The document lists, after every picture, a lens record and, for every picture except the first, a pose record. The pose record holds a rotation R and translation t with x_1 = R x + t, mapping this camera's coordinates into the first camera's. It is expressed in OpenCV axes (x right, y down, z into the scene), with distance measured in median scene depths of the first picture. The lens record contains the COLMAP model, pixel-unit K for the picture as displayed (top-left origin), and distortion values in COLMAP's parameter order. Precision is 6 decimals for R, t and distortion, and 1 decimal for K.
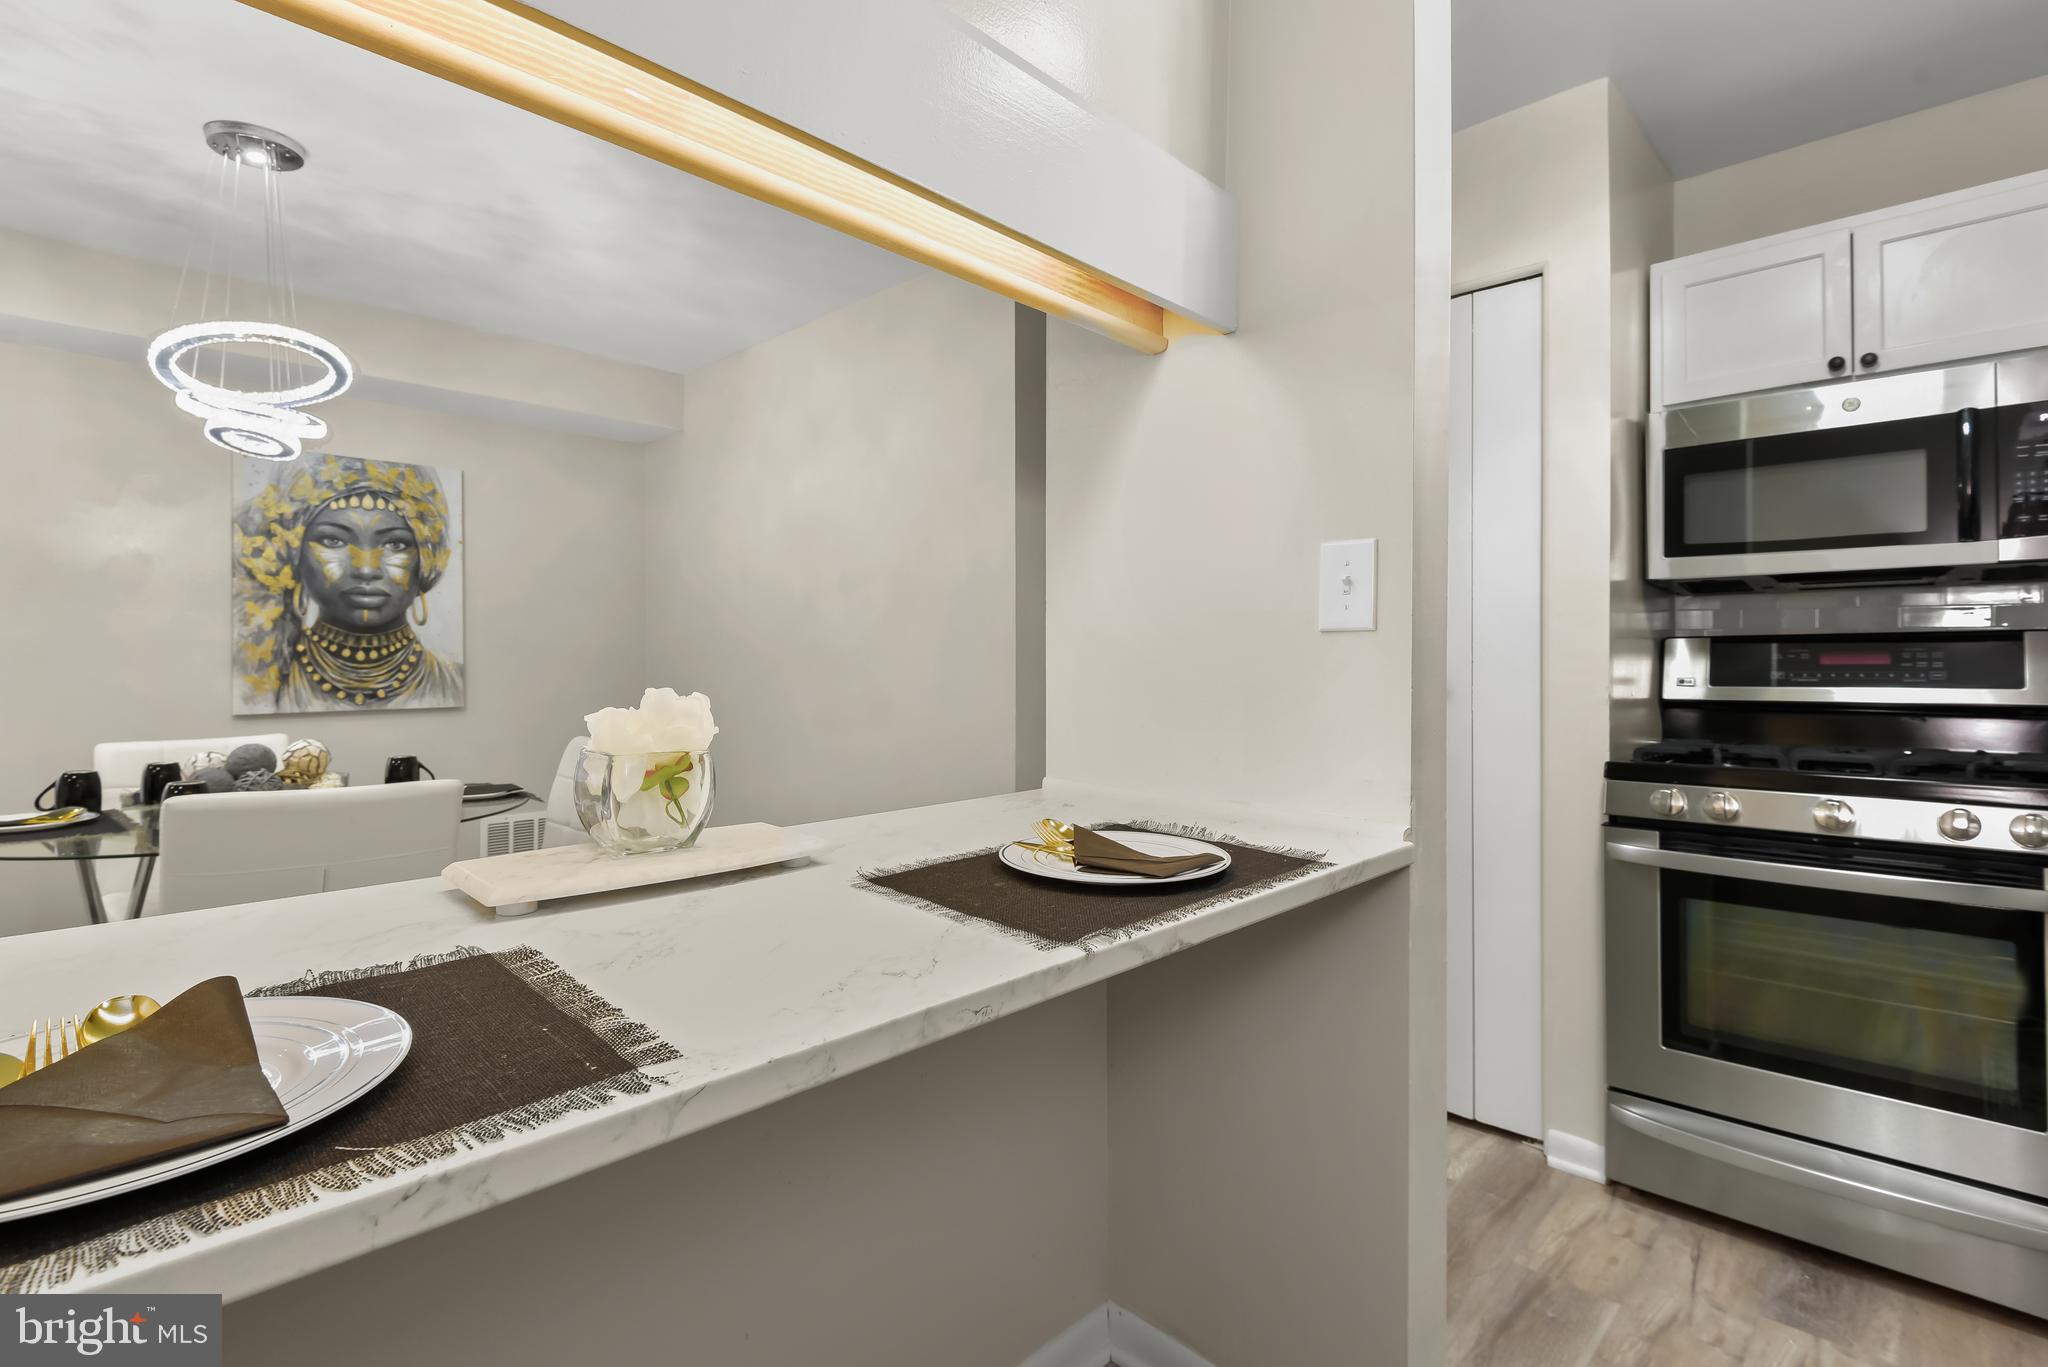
lens RADIAL K [[965.8, 0, 1026.7], [0, 965.8, 663.2], [0, 0, 1]] dist [0.013289, -0.004807]
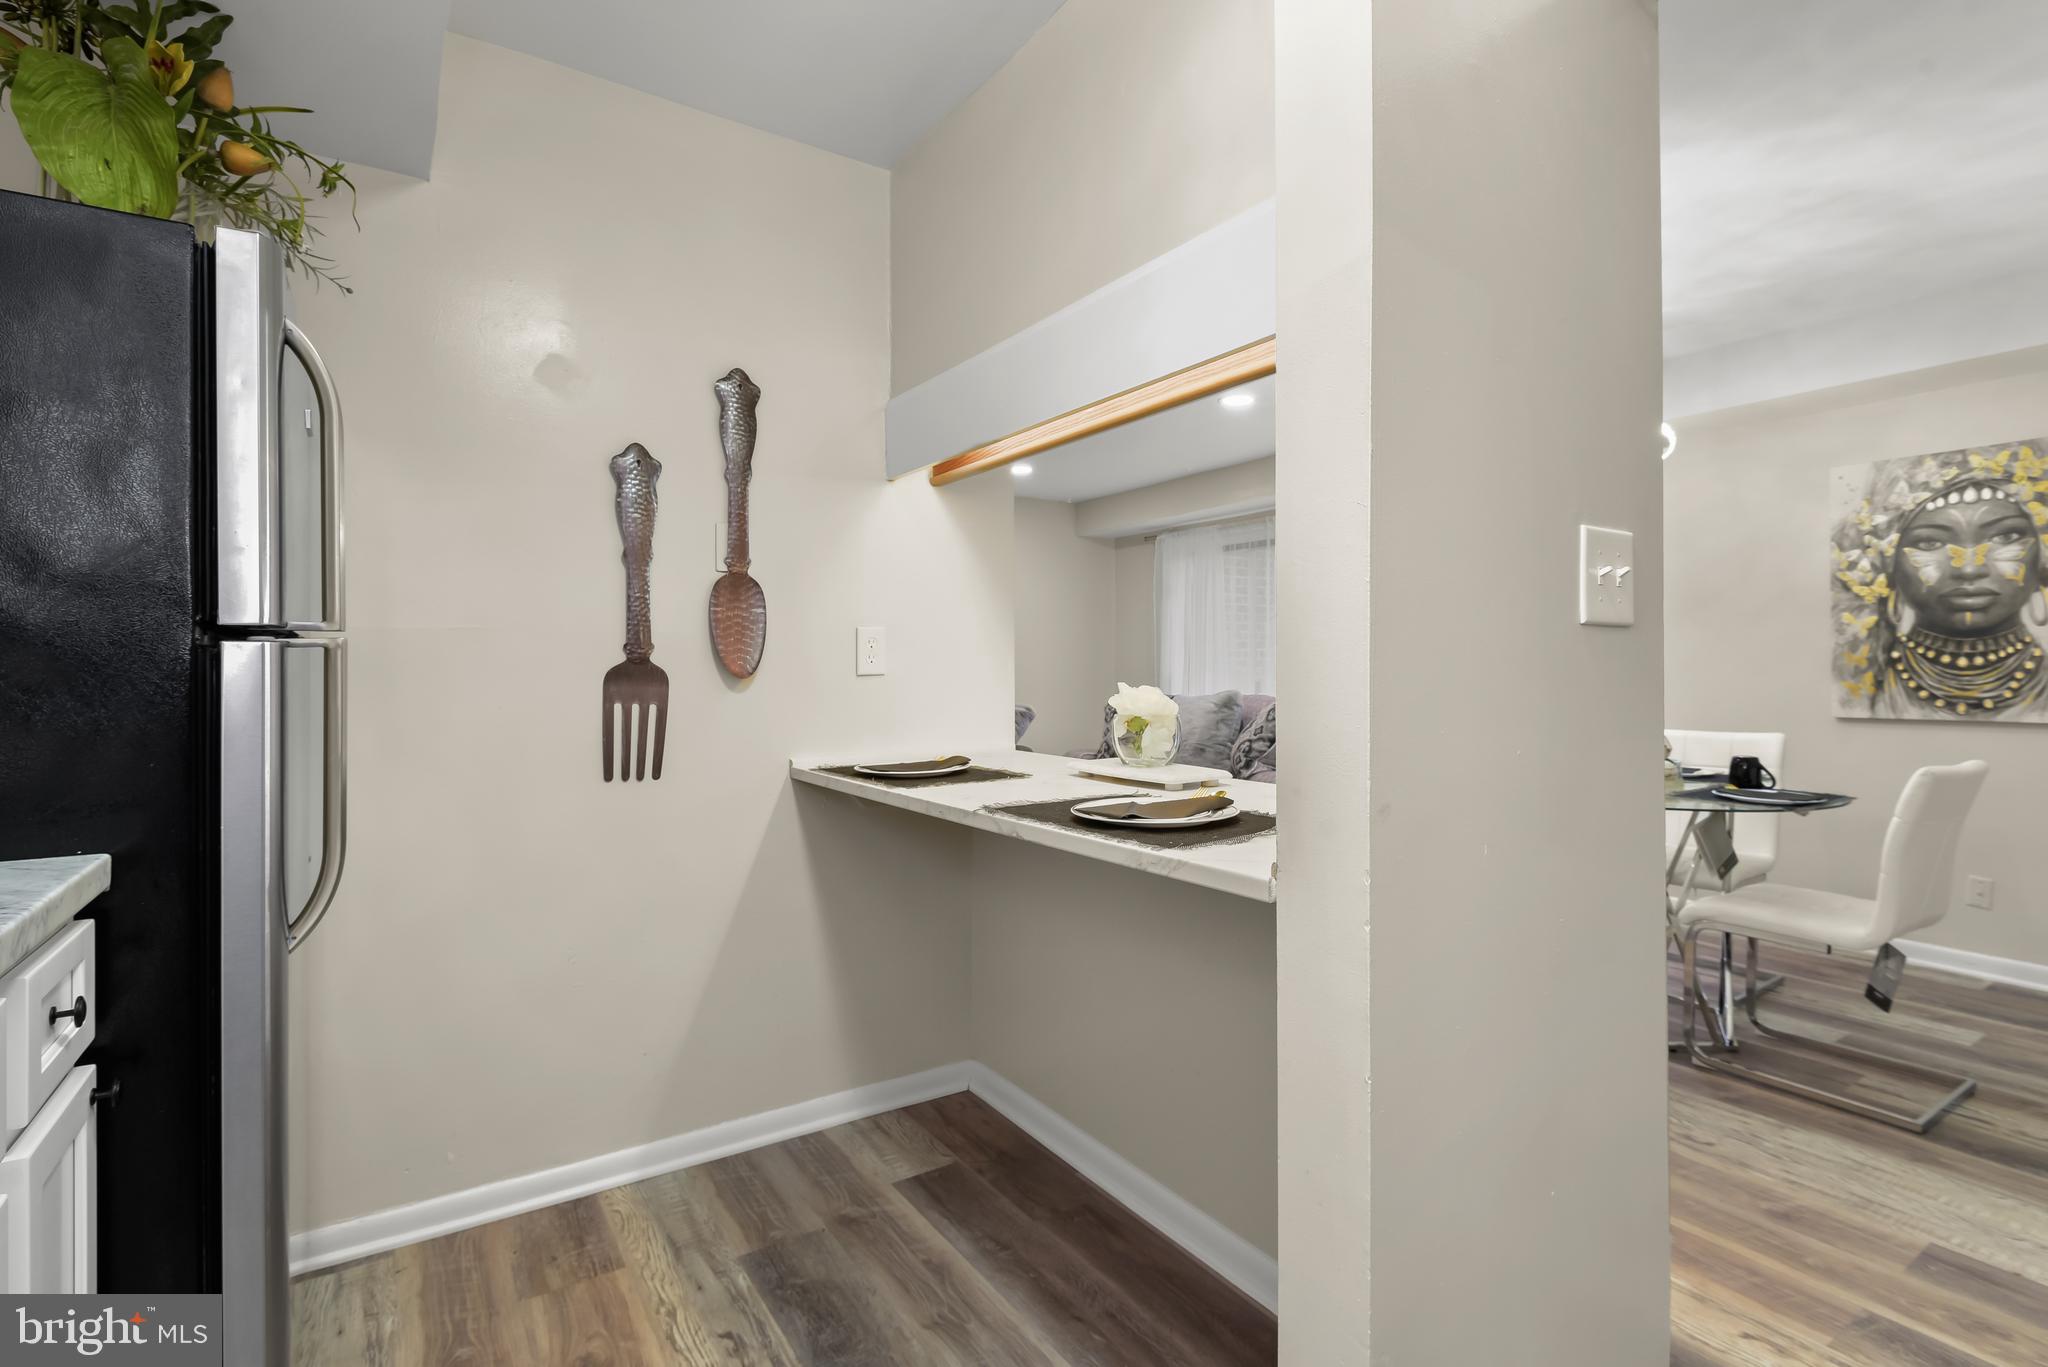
lens RADIAL K [[965.8, 0, 1033.1], [0, 965.8, 663.7], [0, 0, 1]] dist [0.013289, -0.004807]
pose [[-0.206246, 0.000496, -0.978500, 0.415012], [0.003509, 0.999994, -0.000233, -0.009119], [0.978494, -0.003481, -0.206247, 0.327722]]
